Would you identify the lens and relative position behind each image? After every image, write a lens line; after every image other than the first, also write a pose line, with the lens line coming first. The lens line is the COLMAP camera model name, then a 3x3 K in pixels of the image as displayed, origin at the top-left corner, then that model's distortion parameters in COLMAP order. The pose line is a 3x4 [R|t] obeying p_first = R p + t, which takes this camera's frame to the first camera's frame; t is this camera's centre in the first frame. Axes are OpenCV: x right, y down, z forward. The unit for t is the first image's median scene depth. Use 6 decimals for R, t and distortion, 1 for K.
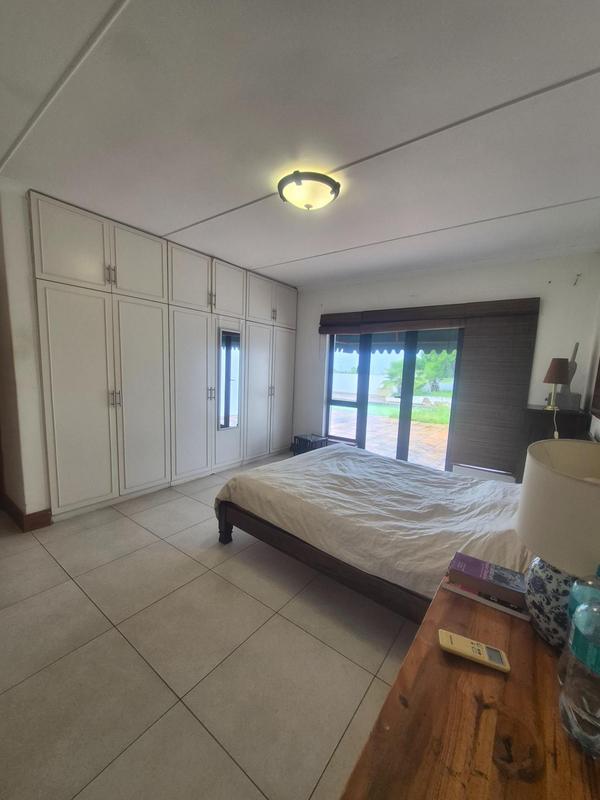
lens RADIAL K [[315.3, 0, 304.1], [0, 315.3, 405.6], [0, 0, 1]] dist [0.000889, -0.000429]
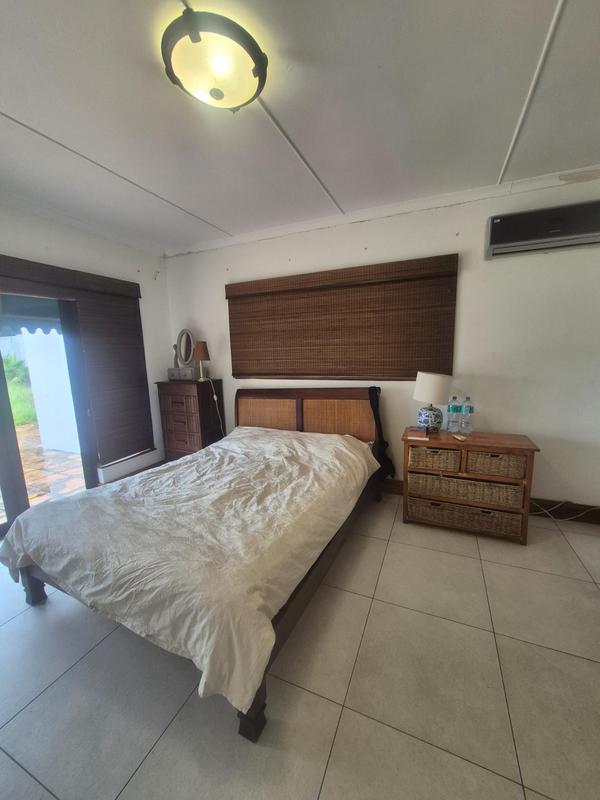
lens RADIAL K [[315.3, 0, 304.1], [0, 315.3, 405.6], [0, 0, 1]] dist [0.000889, -0.000429]
pose [[-0.224853, -0.196340, 0.954407, -0.620794], [0.133412, 0.964061, 0.229757, -0.141133], [-0.965216, 0.178991, -0.190578, 0.911046]]
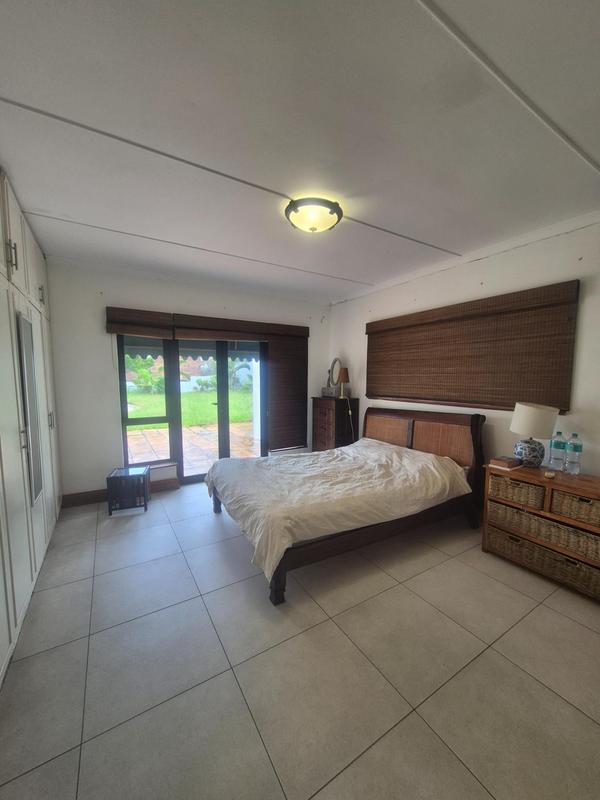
lens RADIAL K [[315.3, 0, 304.1], [0, 315.3, 405.6], [0, 0, 1]] dist [0.000889, -0.000429]
pose [[0.374393, -0.121455, 0.919282, -0.887976], [0.122679, 0.989158, 0.080724, -0.116183], [-0.919119, 0.082554, 0.385234, 0.574950]]
